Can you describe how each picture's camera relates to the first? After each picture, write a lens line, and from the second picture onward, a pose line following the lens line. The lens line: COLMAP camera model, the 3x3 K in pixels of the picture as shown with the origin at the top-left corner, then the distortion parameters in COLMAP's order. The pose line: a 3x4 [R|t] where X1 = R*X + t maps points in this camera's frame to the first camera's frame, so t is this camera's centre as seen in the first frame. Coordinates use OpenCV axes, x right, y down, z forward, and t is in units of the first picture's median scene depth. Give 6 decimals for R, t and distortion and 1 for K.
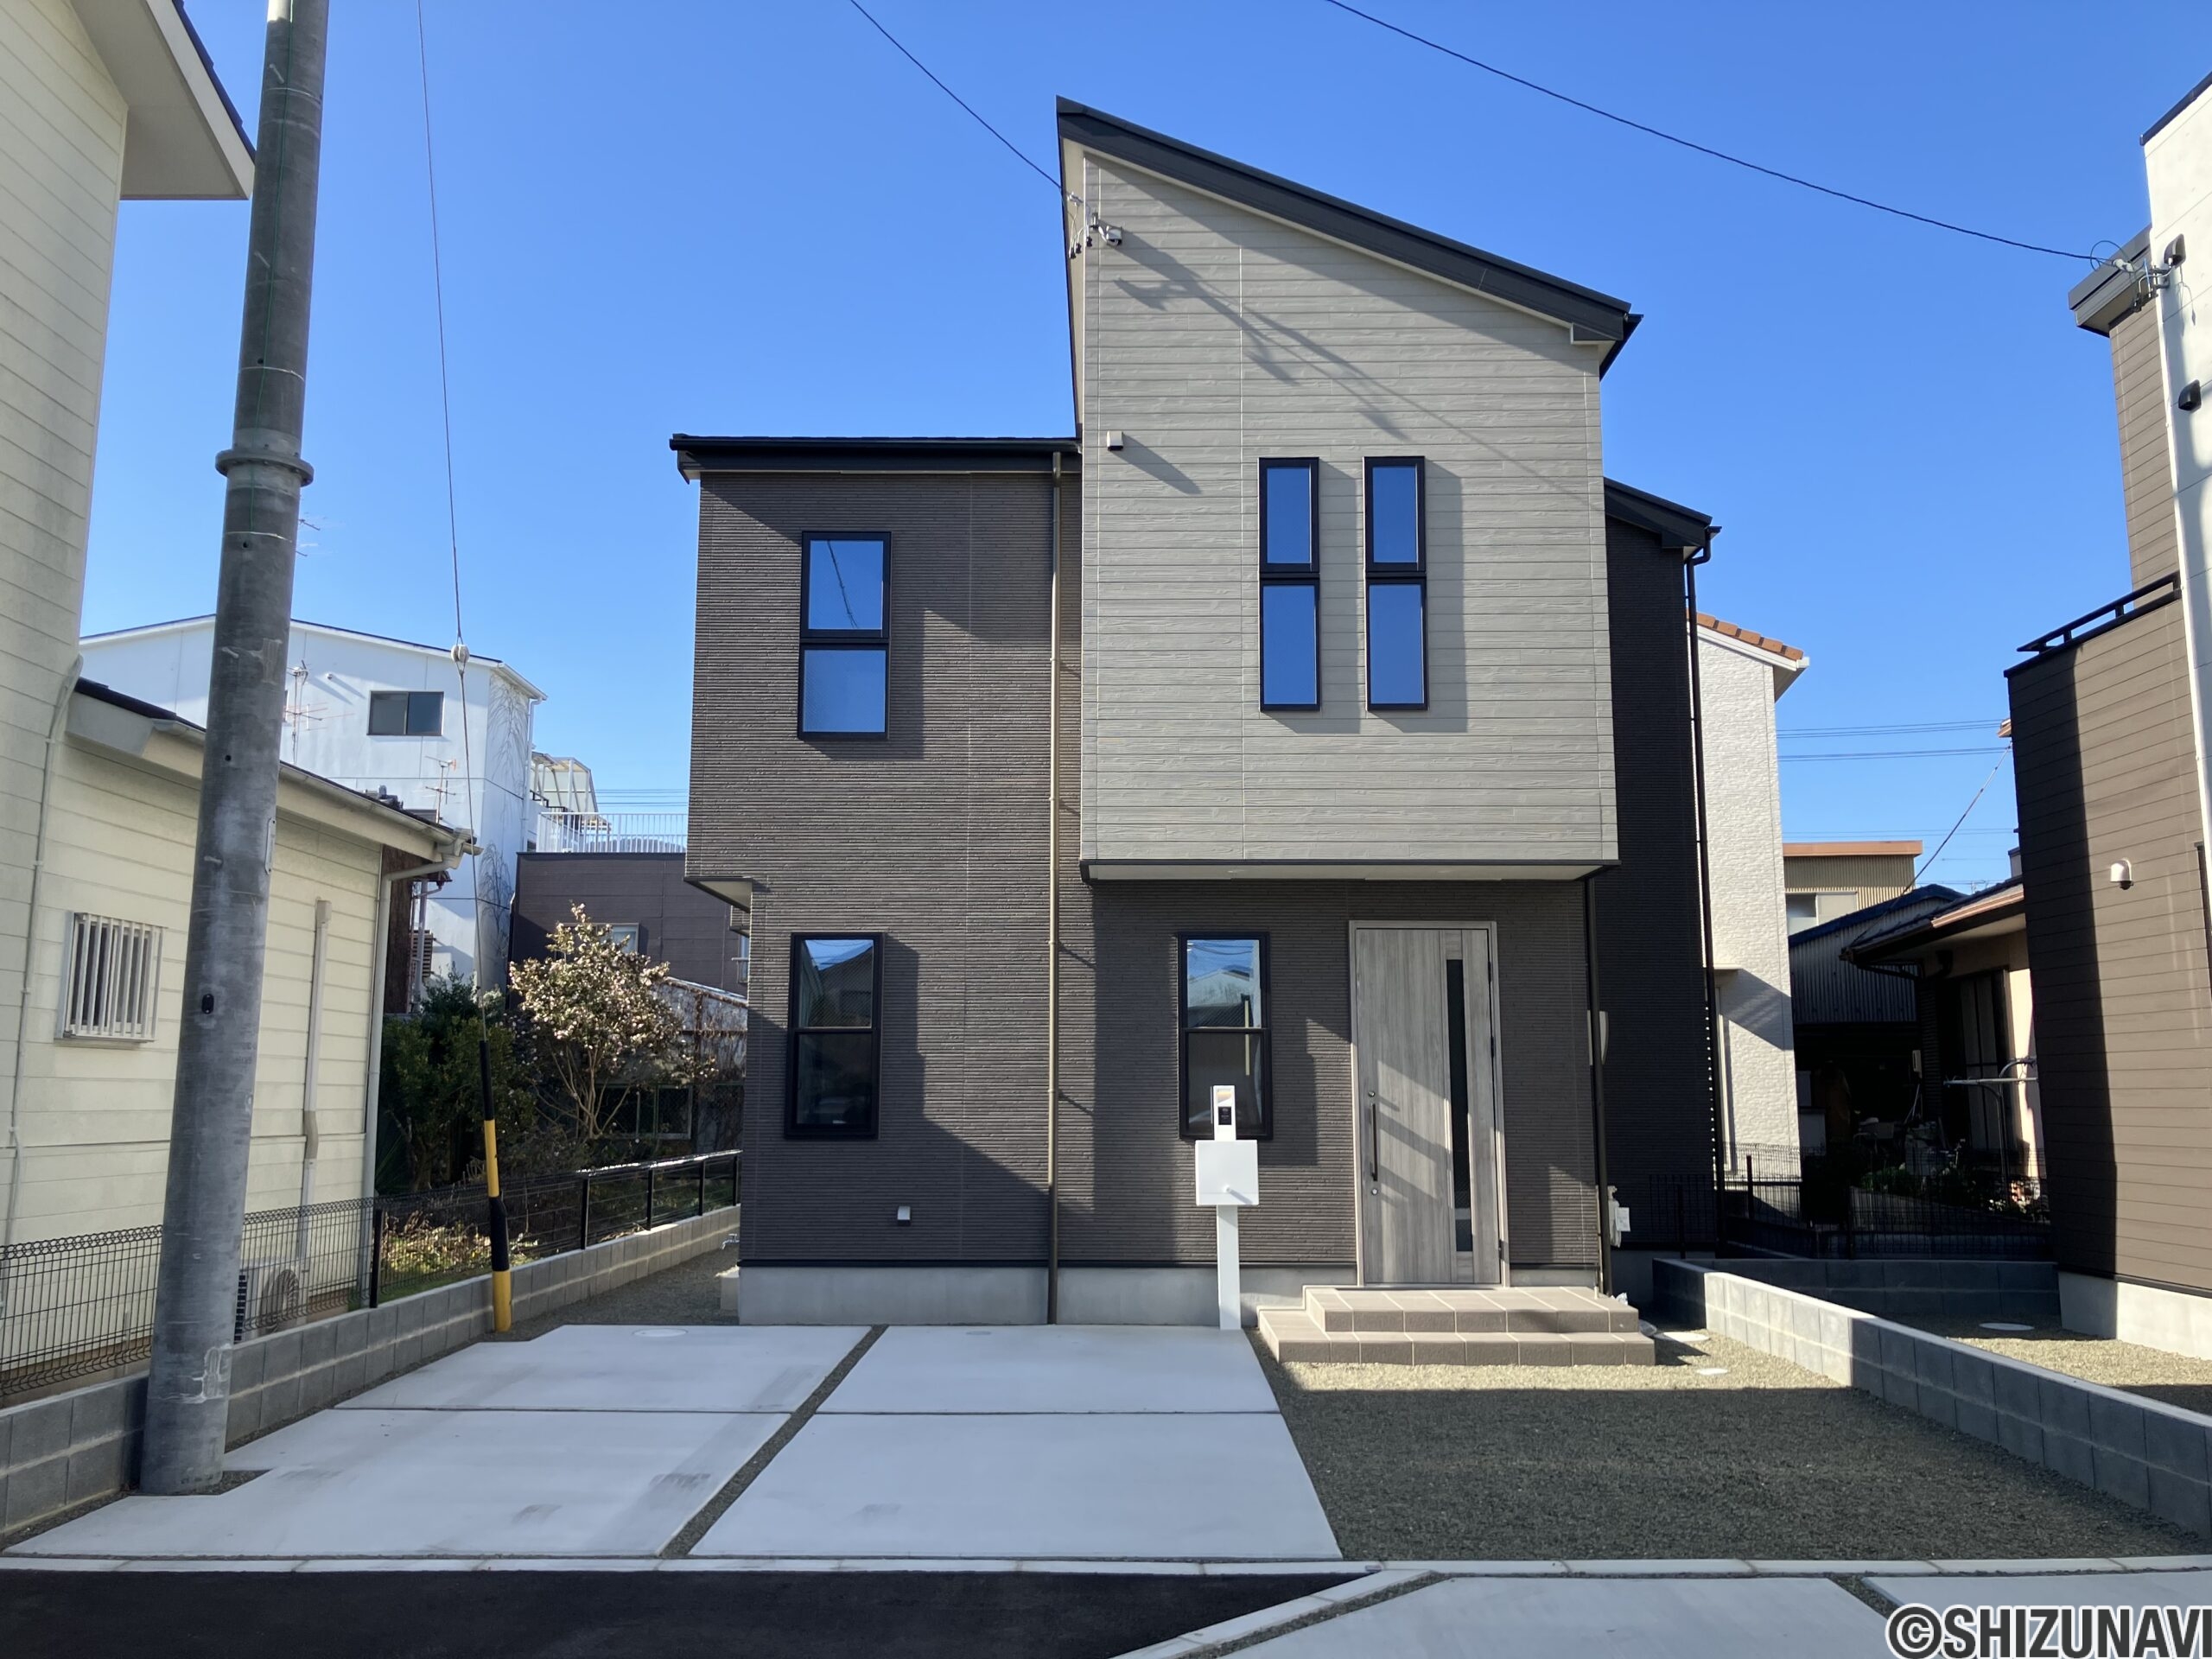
lens RADIAL K [[1841.9, 0, 1085.8], [0, 1841.9, 823.0], [0, 0, 1]] dist [0.043001, -0.037297]
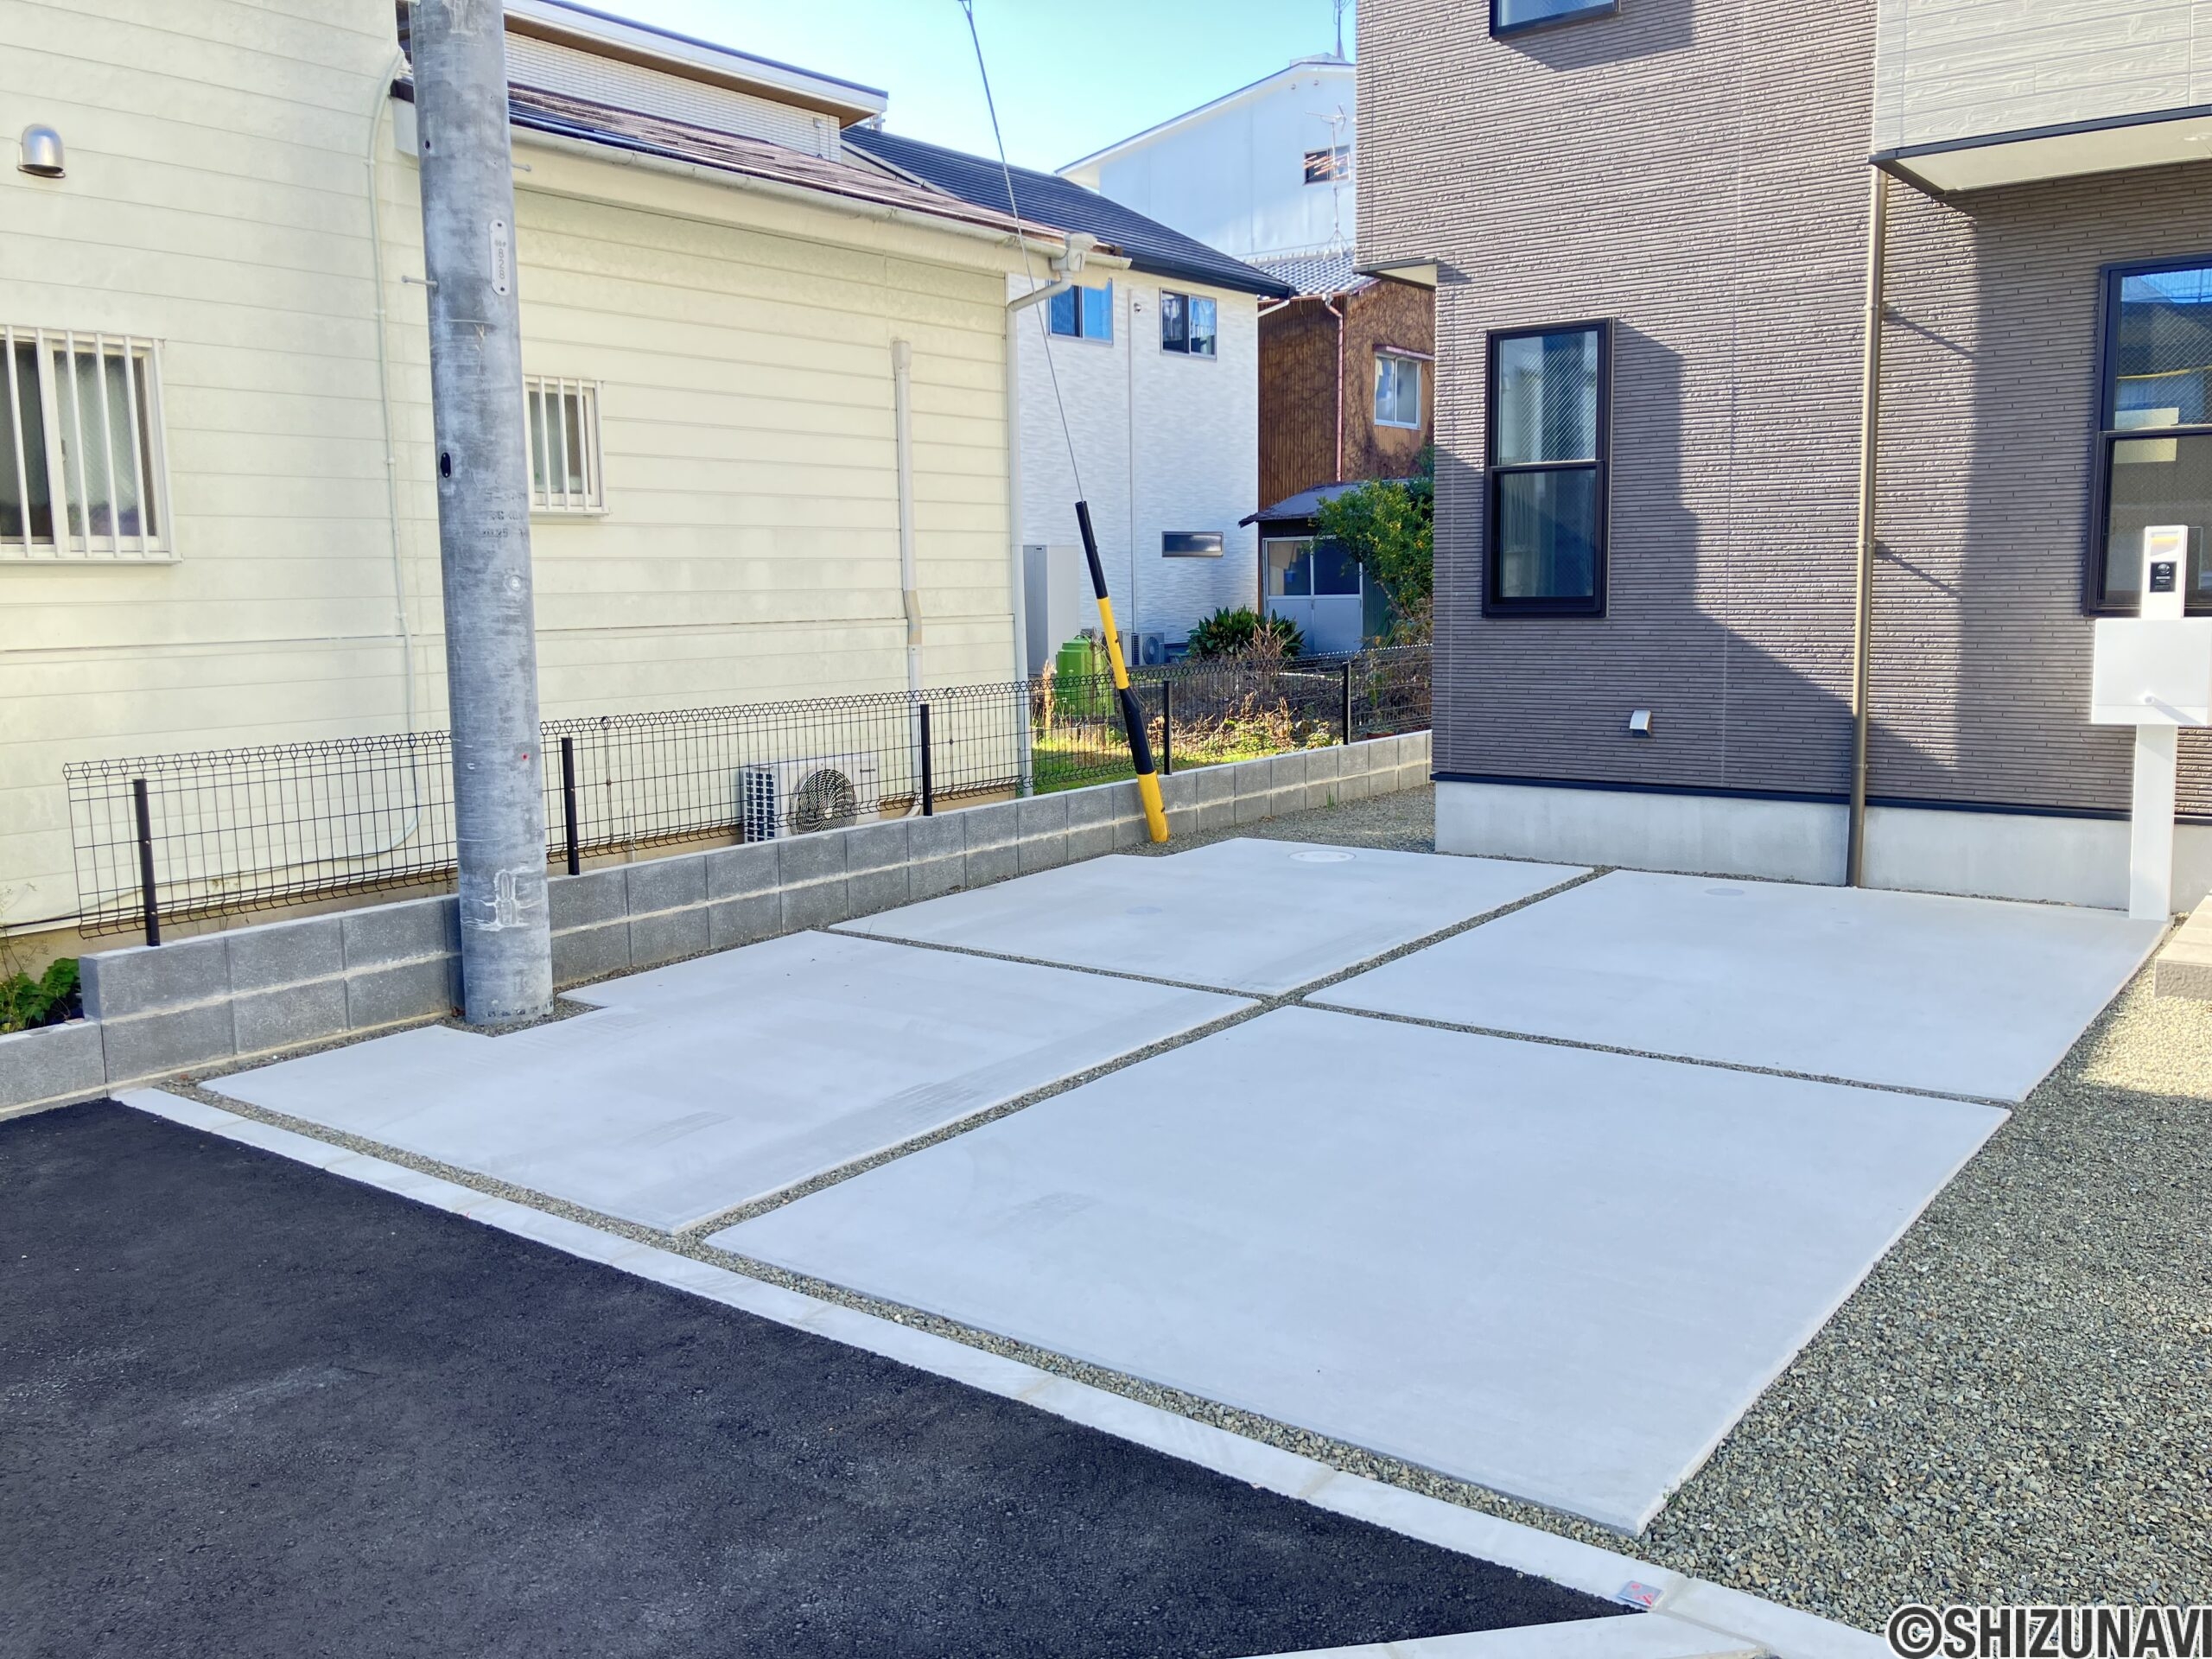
lens RADIAL K [[1841.9, 0, 1101.5], [0, 1841.9, 819.3], [0, 0, 1]] dist [0.043001, -0.037297]
pose [[0.804388, 0.061338, -0.590930, 0.157869], [0.107957, 0.963005, 0.246913, 0.049146], [0.584214, -0.262409, 0.768008, 0.319009]]
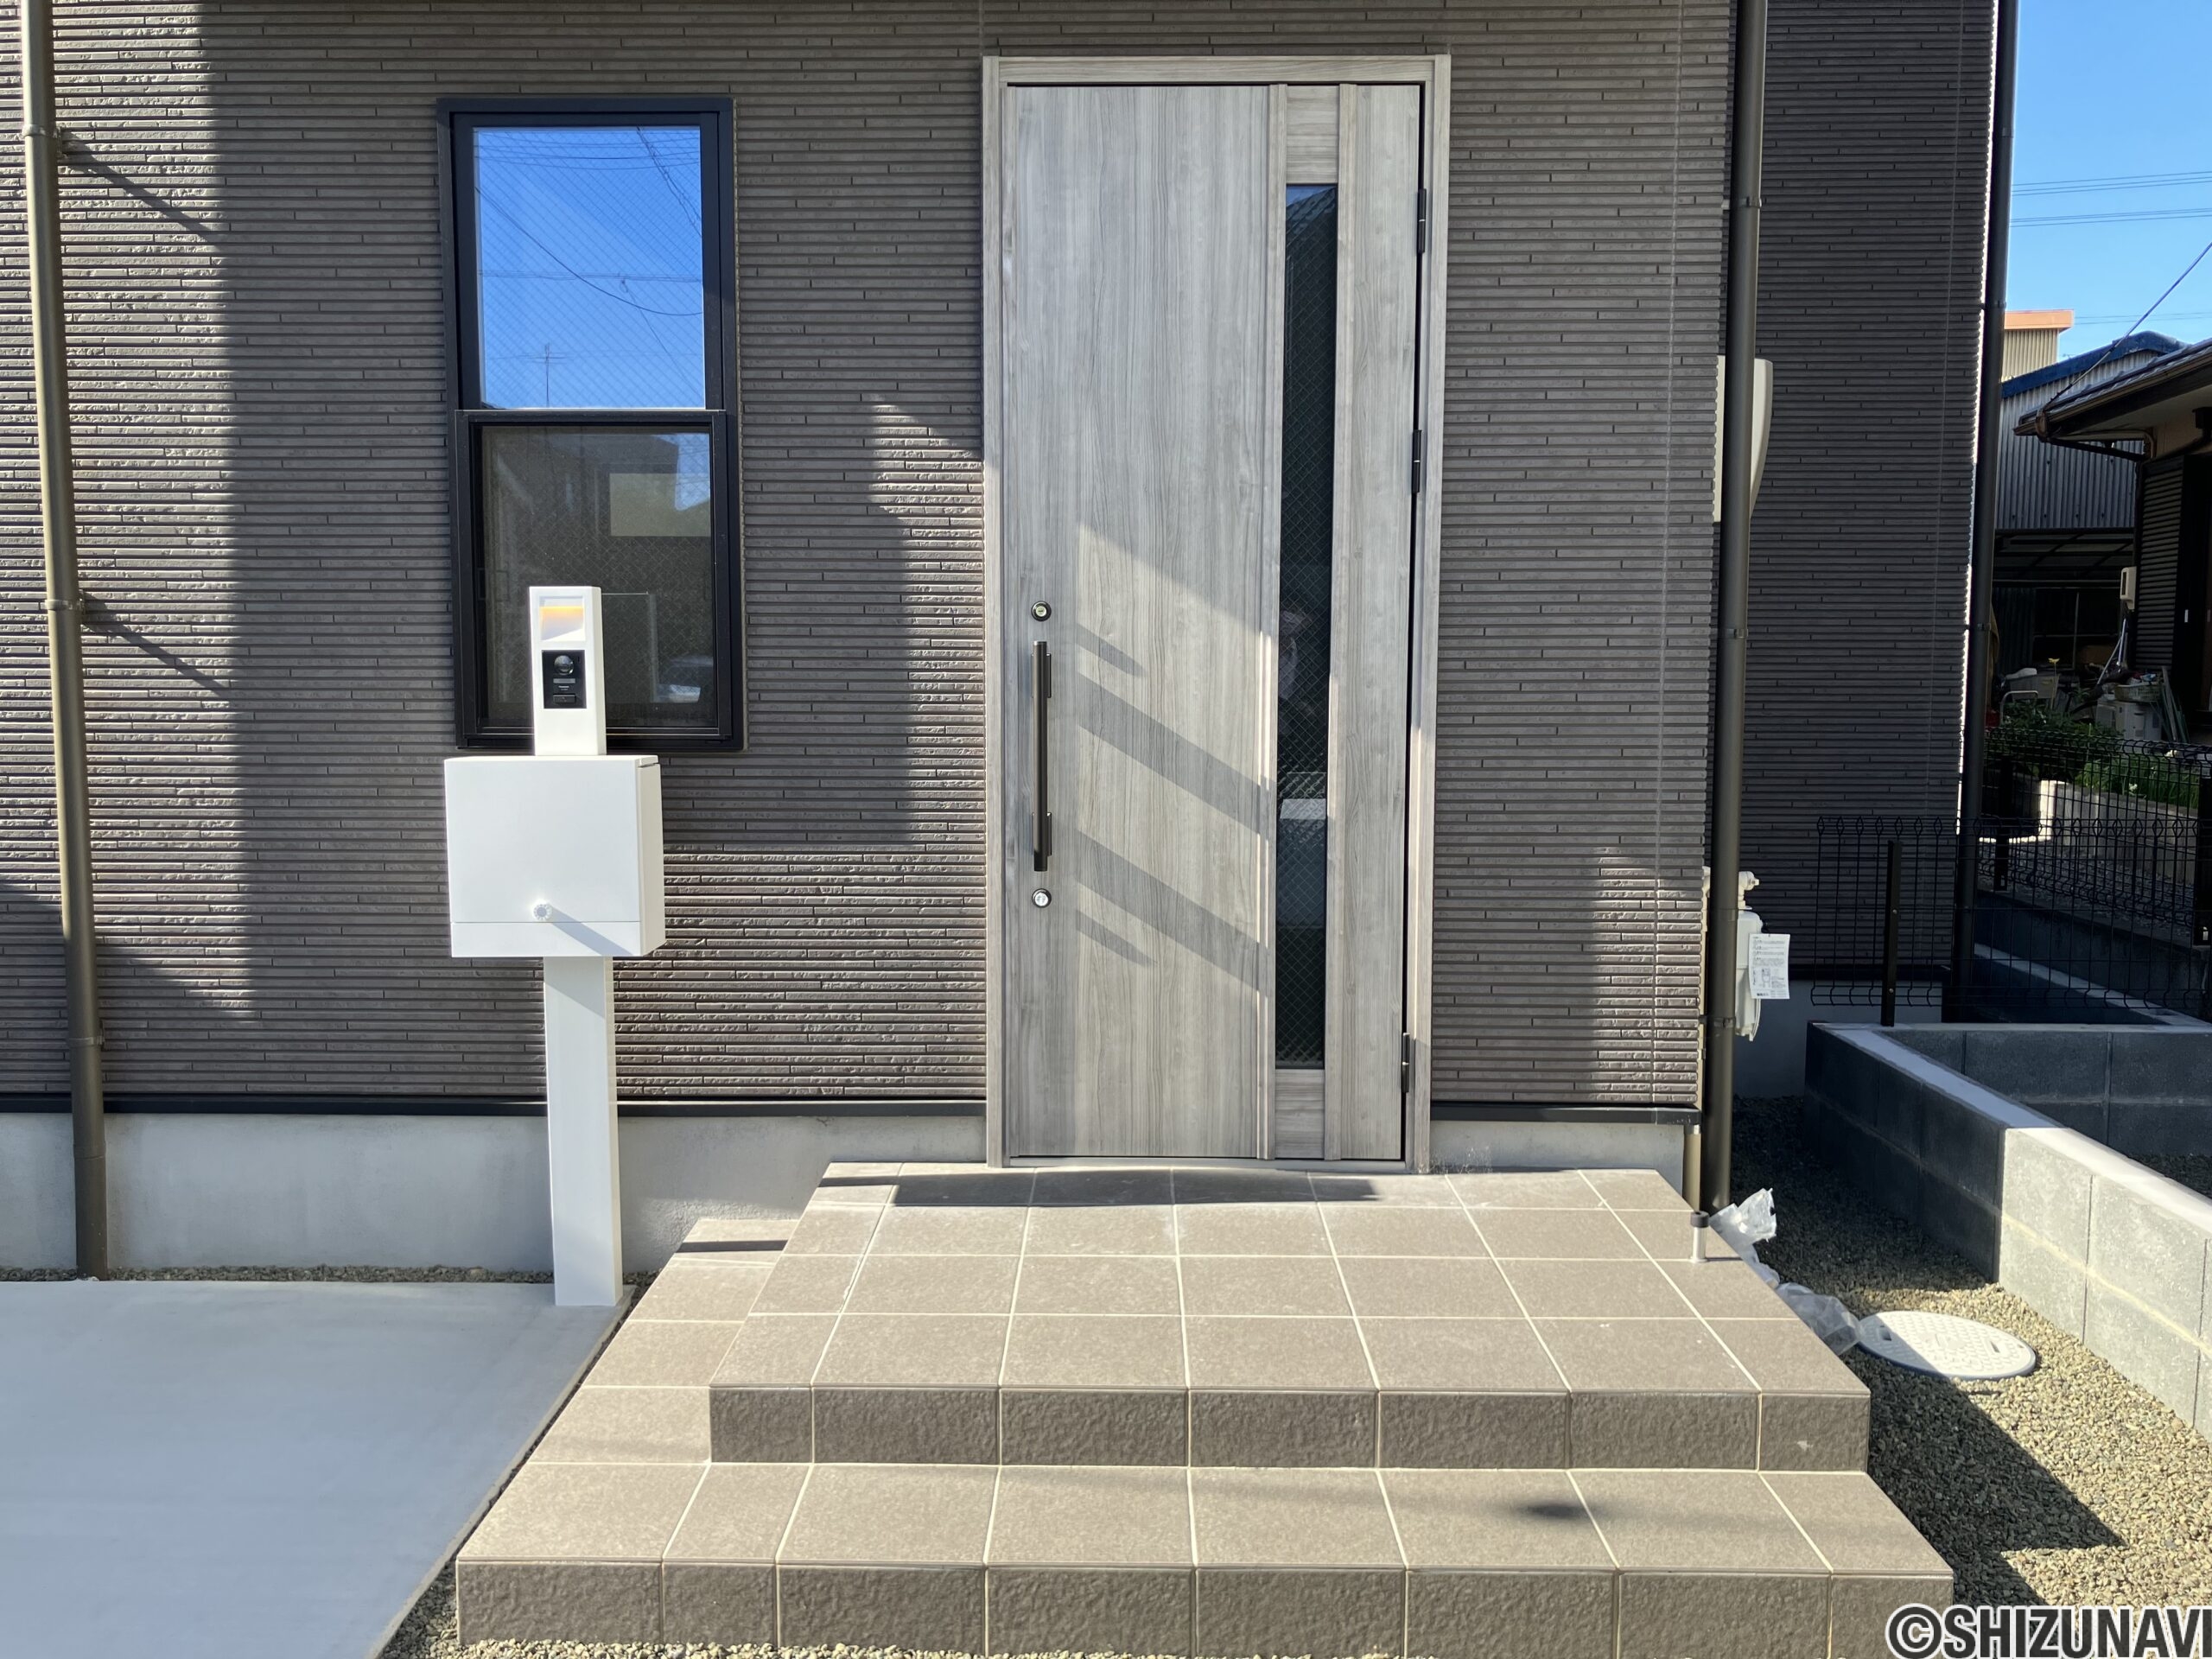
lens RADIAL K [[1841.9, 0, 1046.4], [0, 1841.9, 850.8], [0, 0, 1]] dist [0.043001, -0.037297]
pose [[0.999693, 0.001873, -0.024695, 0.165664], [0.004433, 0.967504, 0.252817, 0.106130], [0.024365, -0.252849, 0.967199, 0.678177]]
